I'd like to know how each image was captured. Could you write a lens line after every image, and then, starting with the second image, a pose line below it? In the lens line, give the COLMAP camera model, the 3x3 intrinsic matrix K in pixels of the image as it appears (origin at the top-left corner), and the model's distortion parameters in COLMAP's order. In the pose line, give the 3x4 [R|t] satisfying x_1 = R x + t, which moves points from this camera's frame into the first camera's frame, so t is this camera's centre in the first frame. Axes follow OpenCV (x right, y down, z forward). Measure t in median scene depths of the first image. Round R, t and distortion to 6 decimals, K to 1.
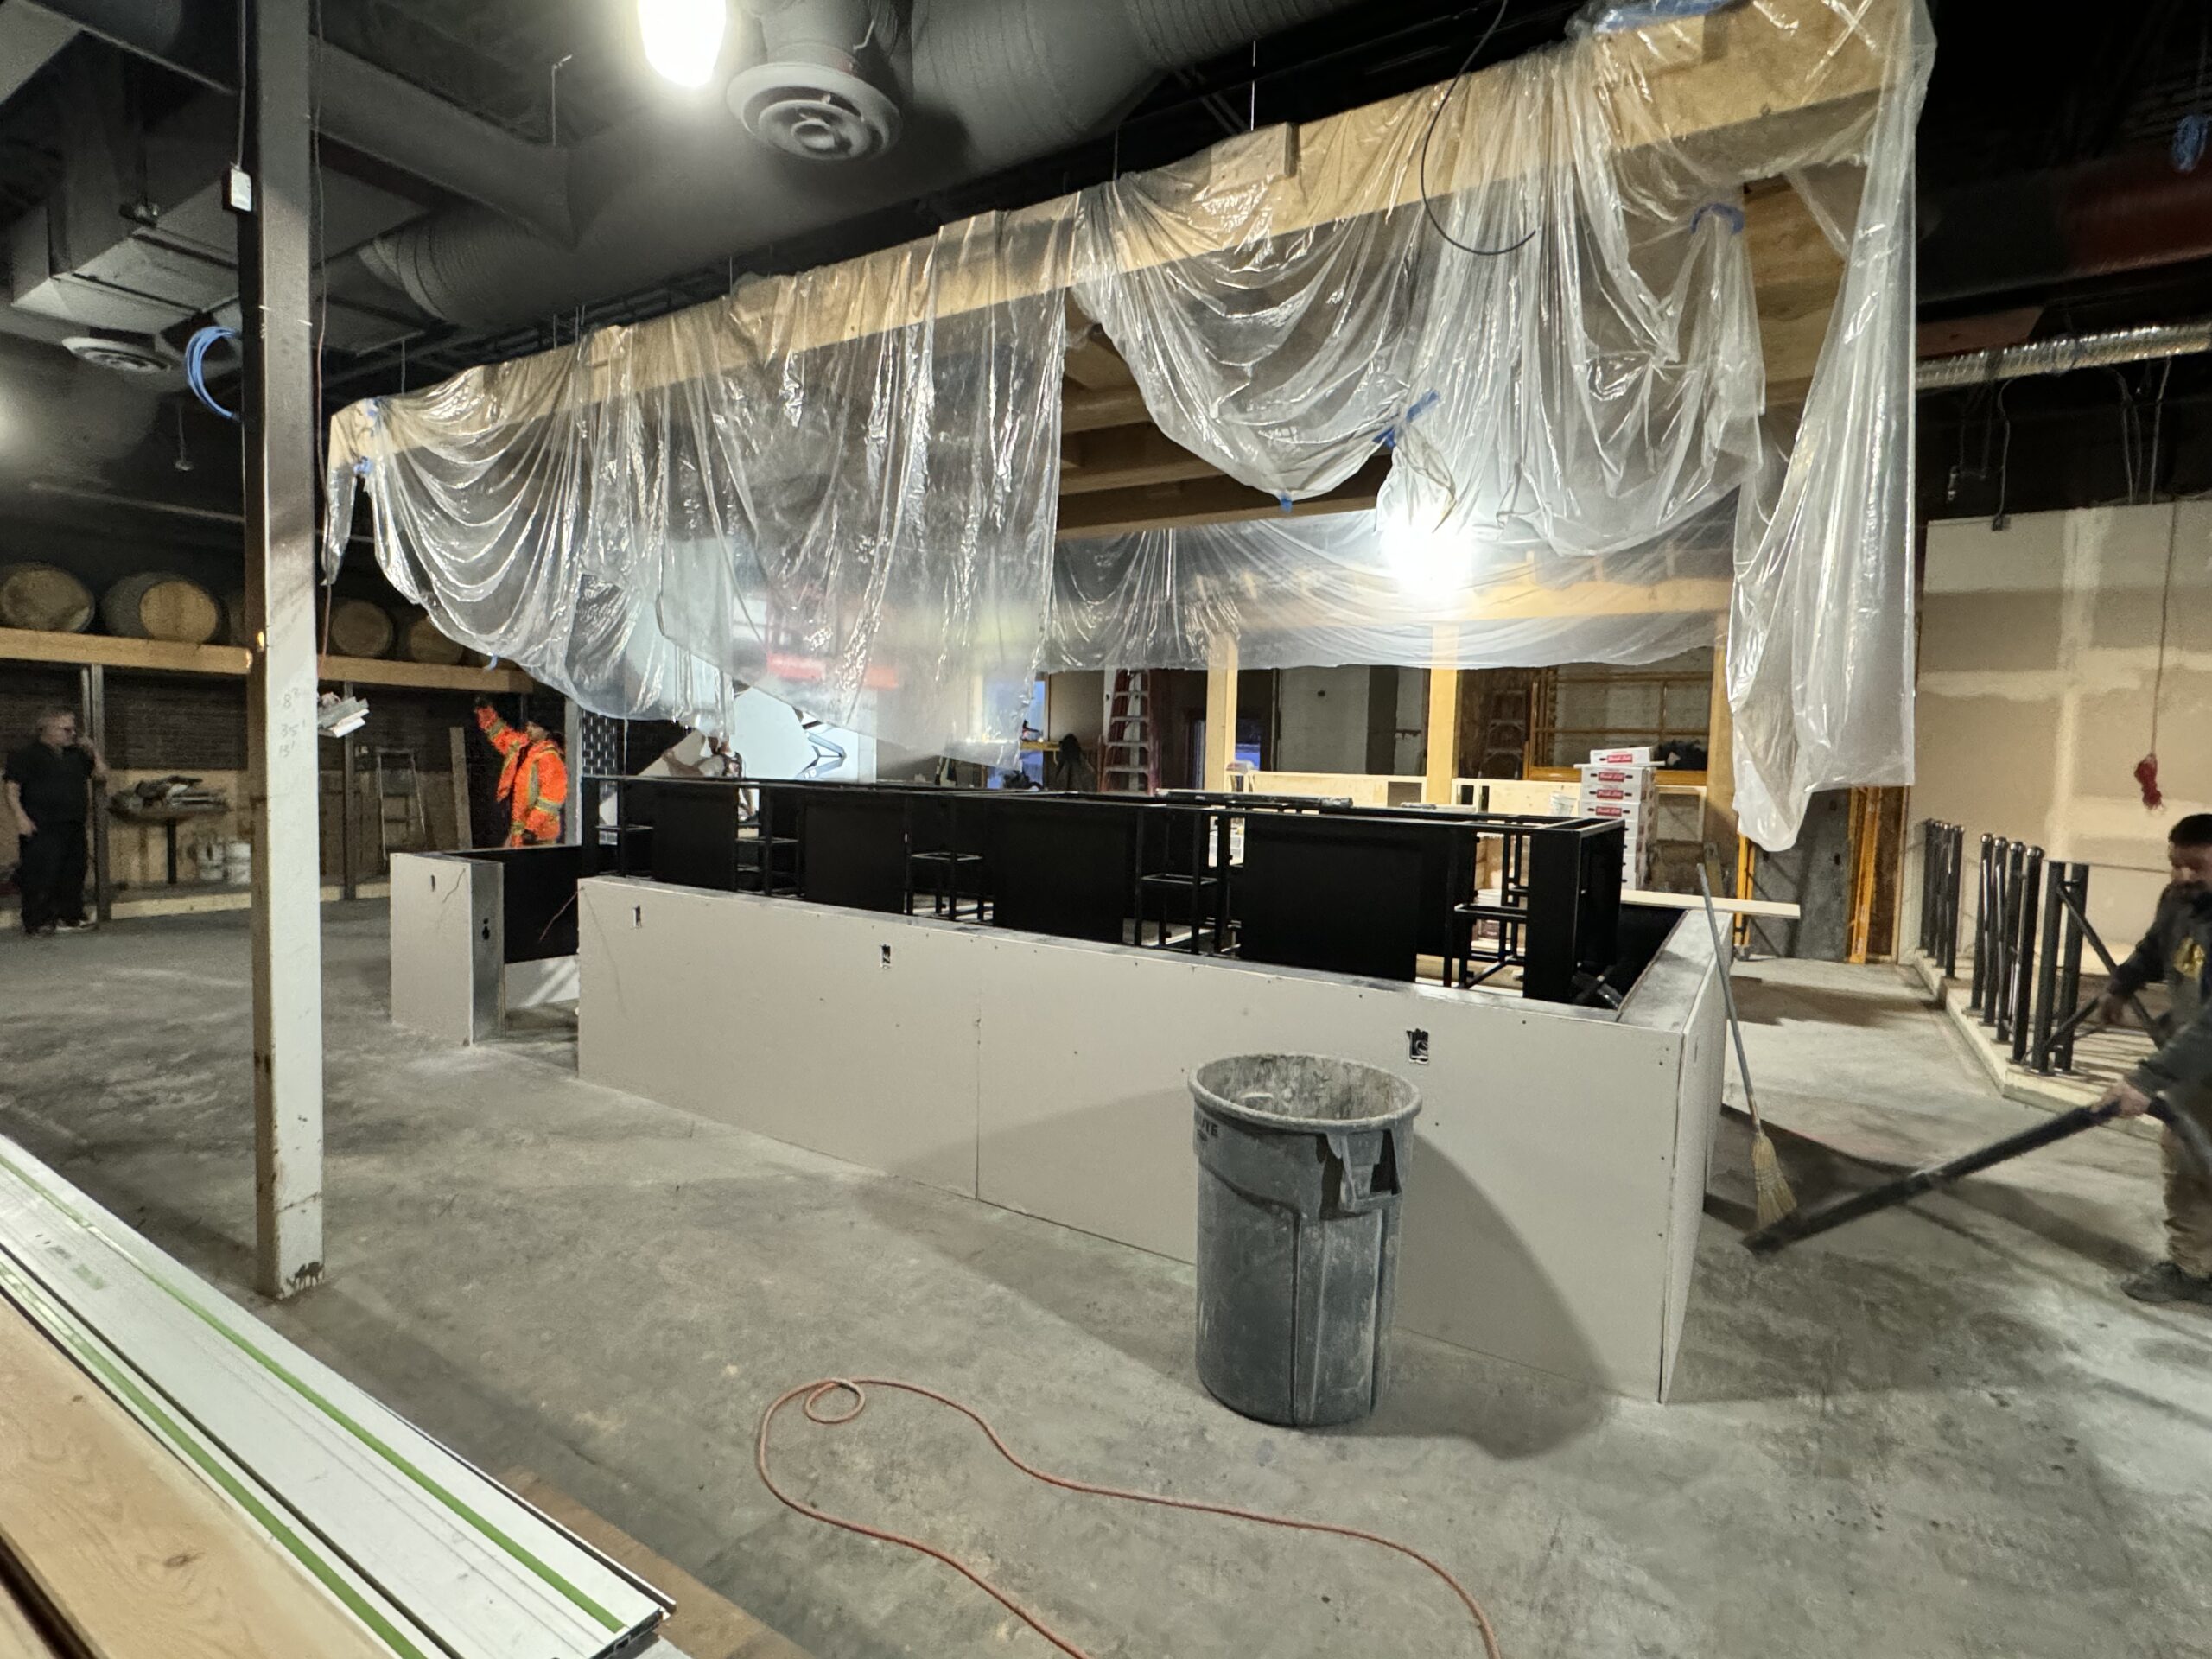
lens RADIAL K [[1095.6, 0, 1101.9], [0, 1095.6, 820.1], [0, 0, 1]] dist [-0.001397, 0.000400]
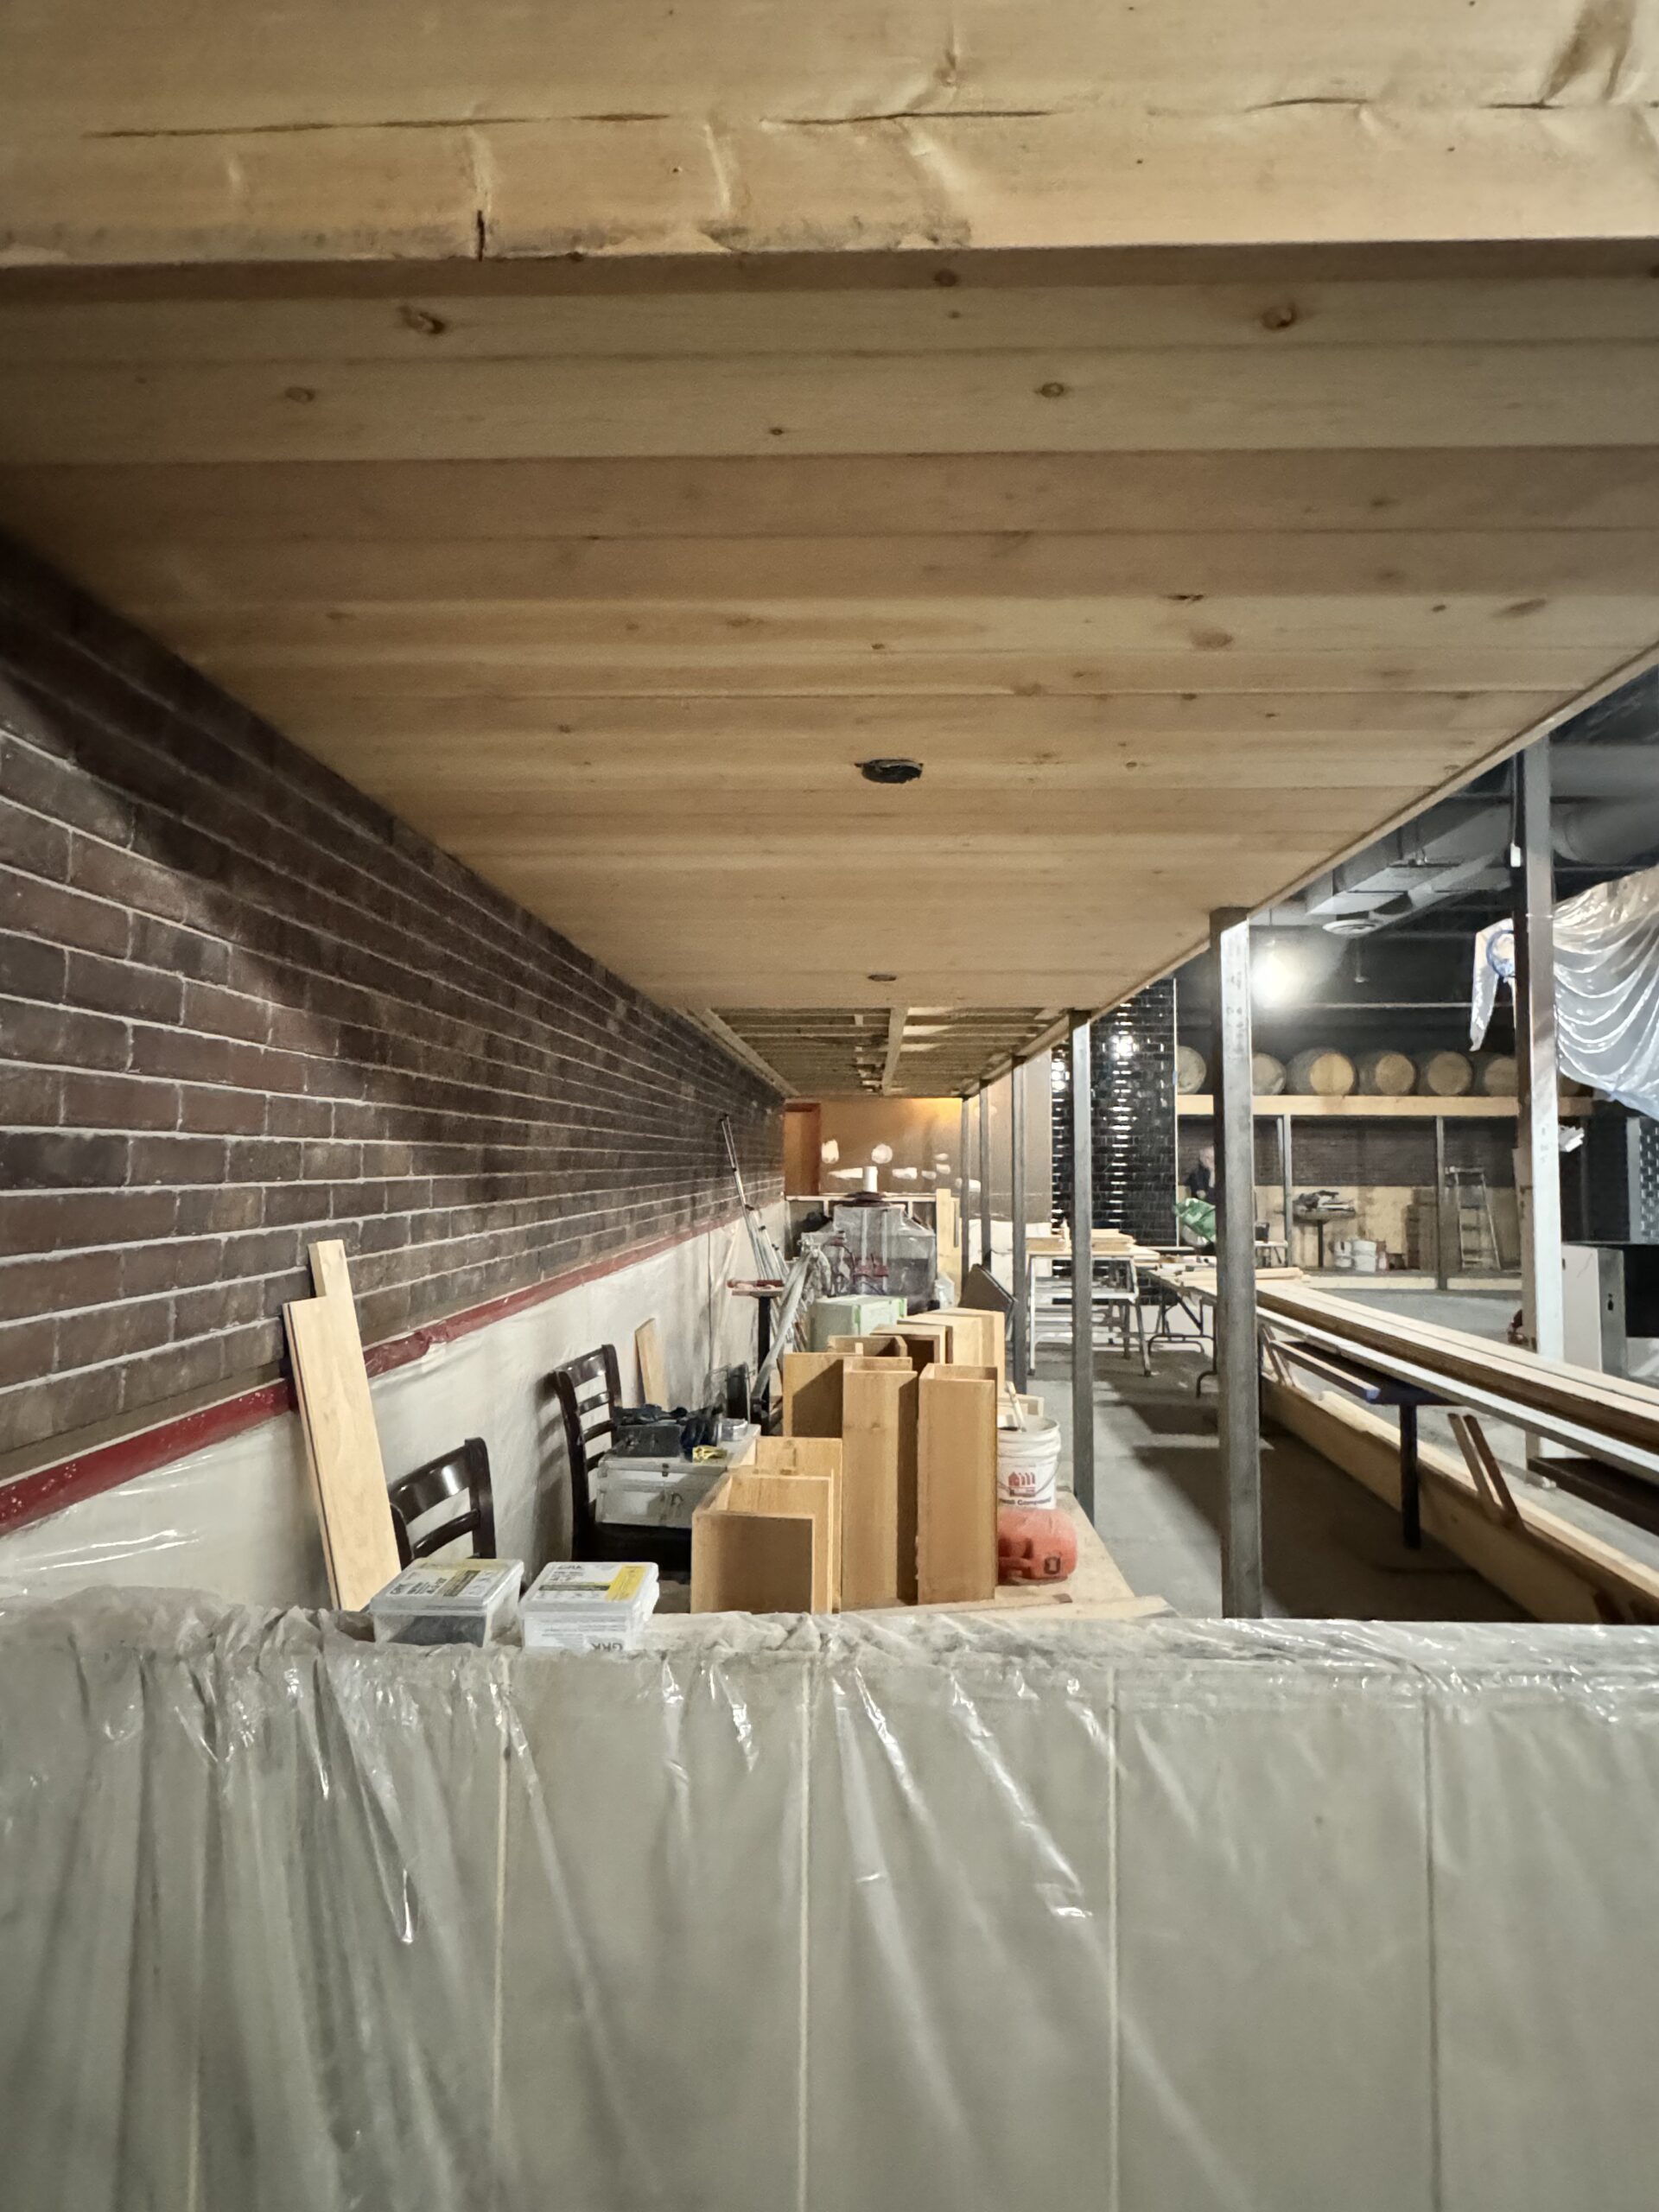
lens RADIAL K [[1095.6, 0, 838.1], [0, 1095.6, 1112.5], [0, 0, 1]] dist [-0.001397, 0.000400]
pose [[0.506309, -0.064136, -0.859964, 0.105893], [-0.039153, 0.994492, -0.097221, 0.041459], [0.861463, 0.082894, 0.501009, -0.481791]]
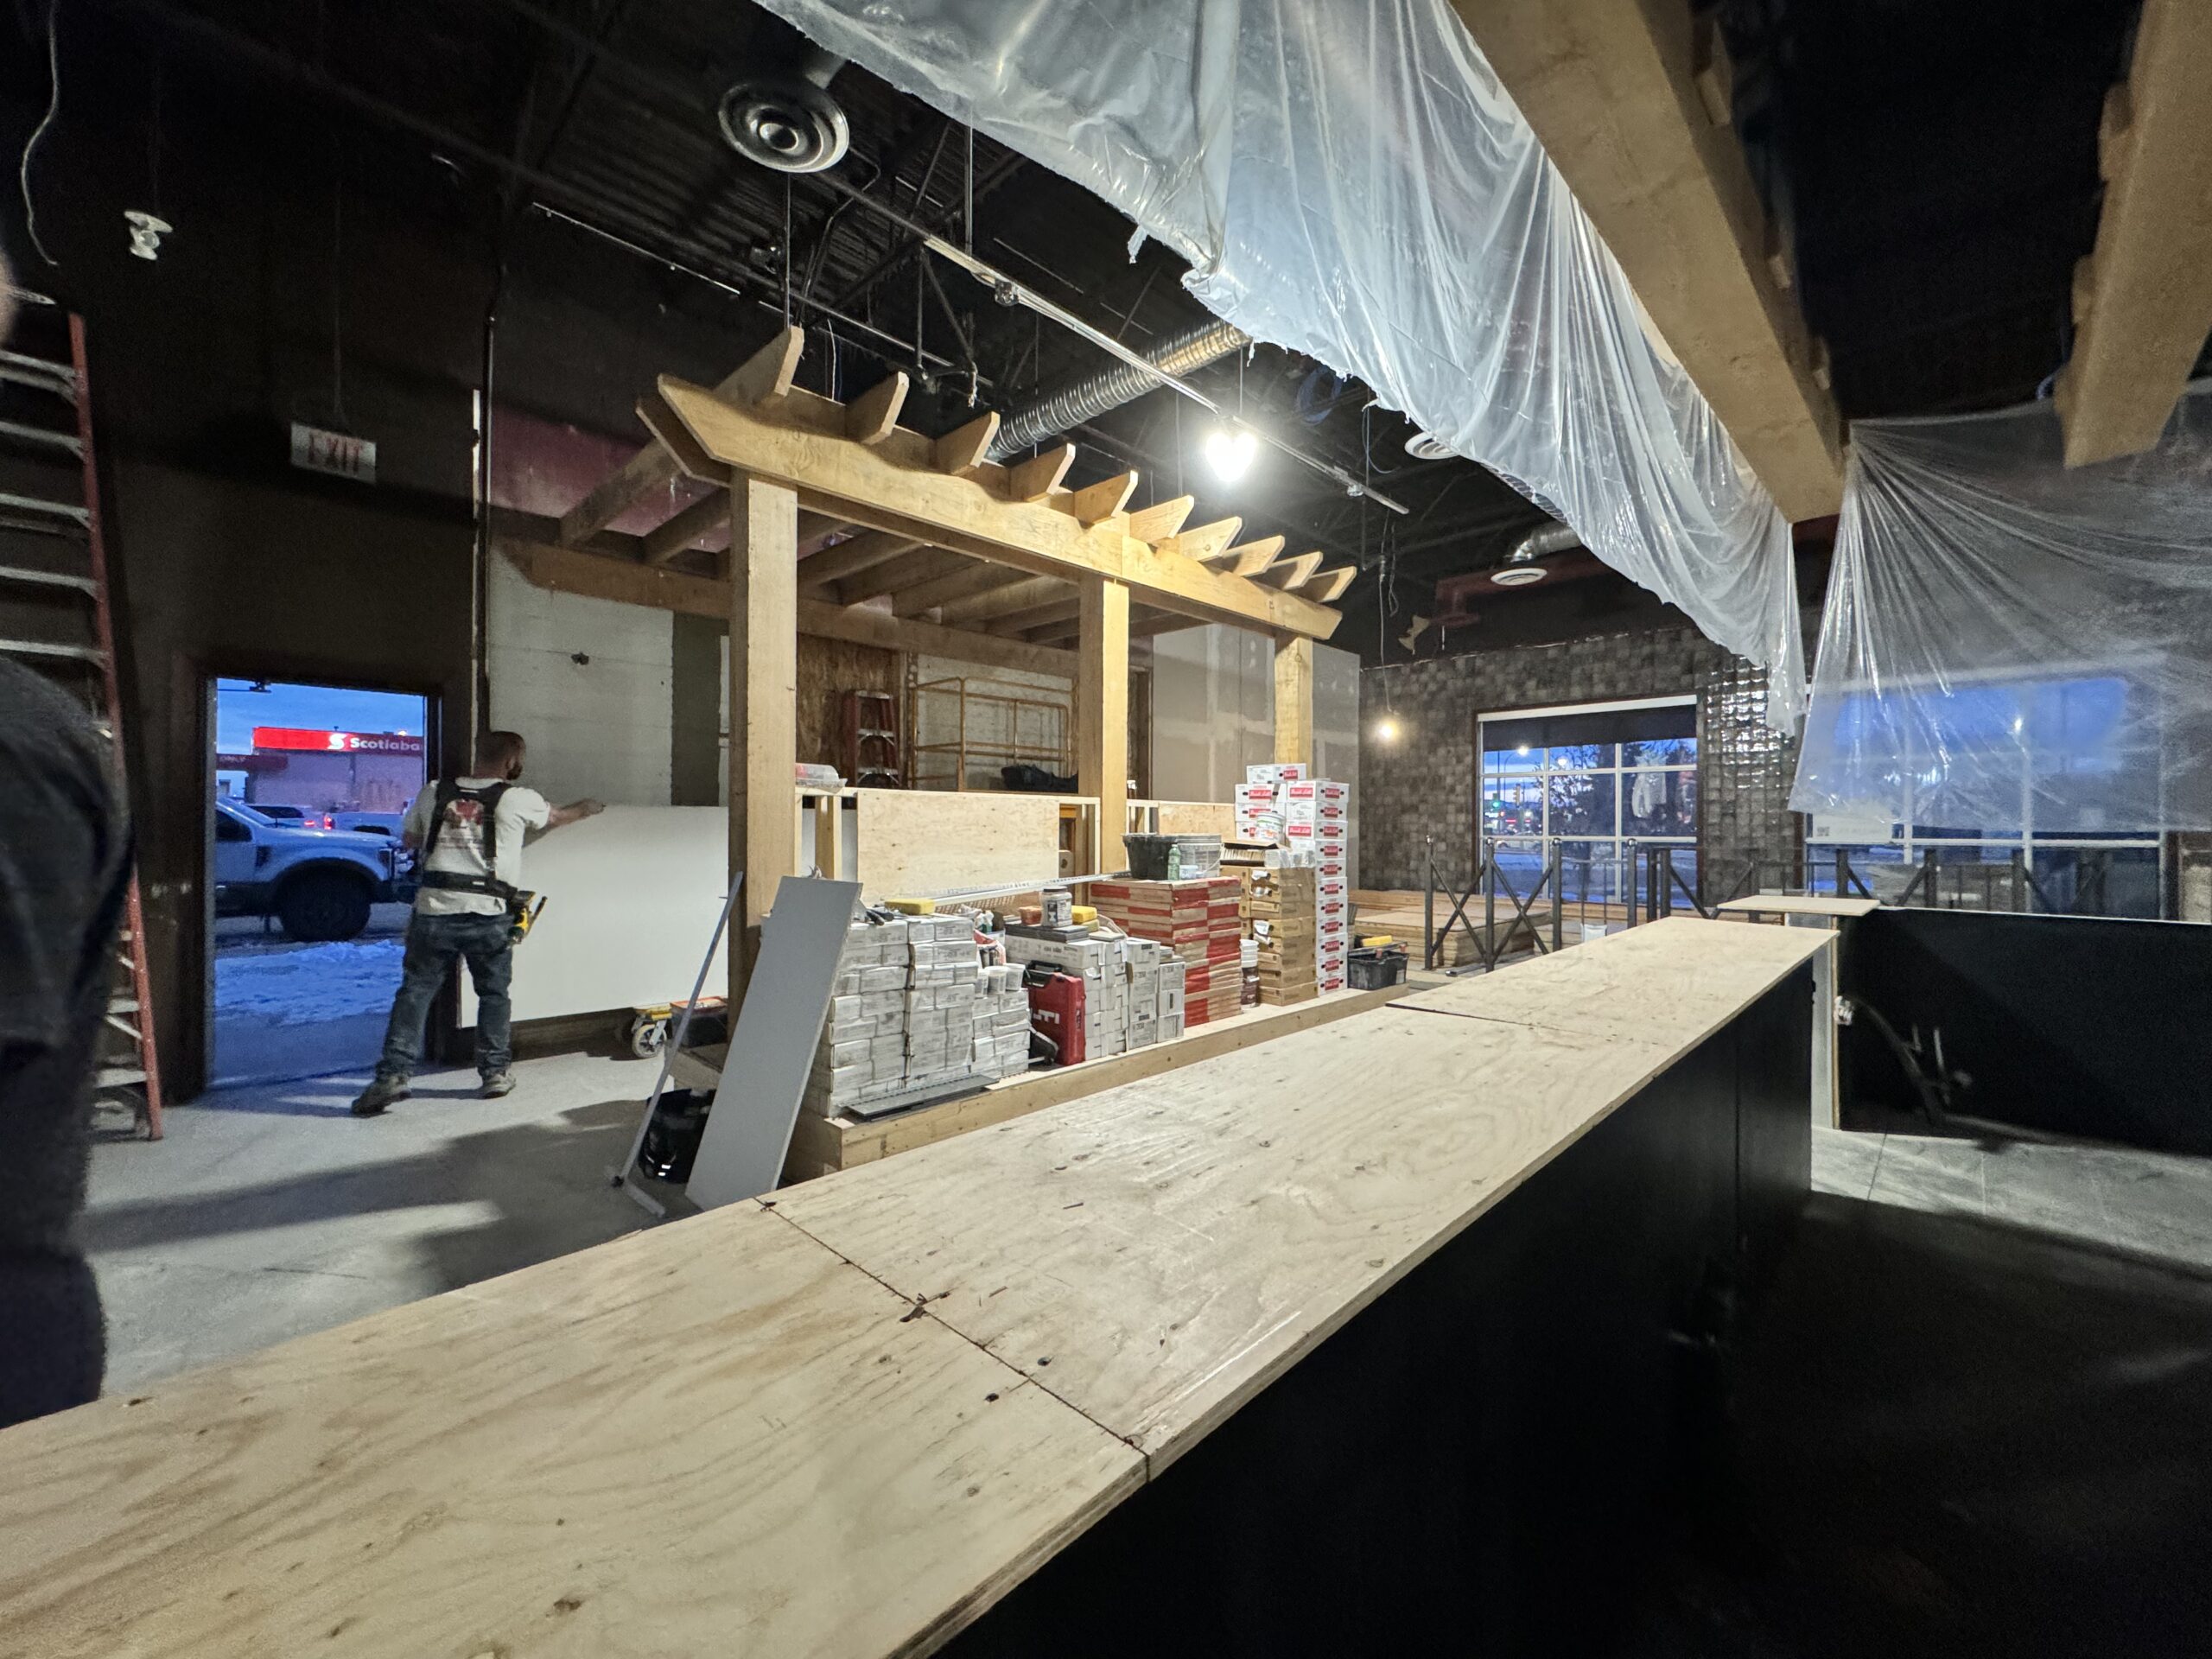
lens RADIAL K [[881.4, 0, 1107.3], [0, 881.4, 821.8], [0, 0, 1]] dist [-0.000816, 0.000337]
pose [[0.212948, -0.019980, 0.976859, -0.108156], [0.058393, 0.998264, 0.007689, -0.011959], [-0.975317, 0.055405, 0.213745, 0.381580]]
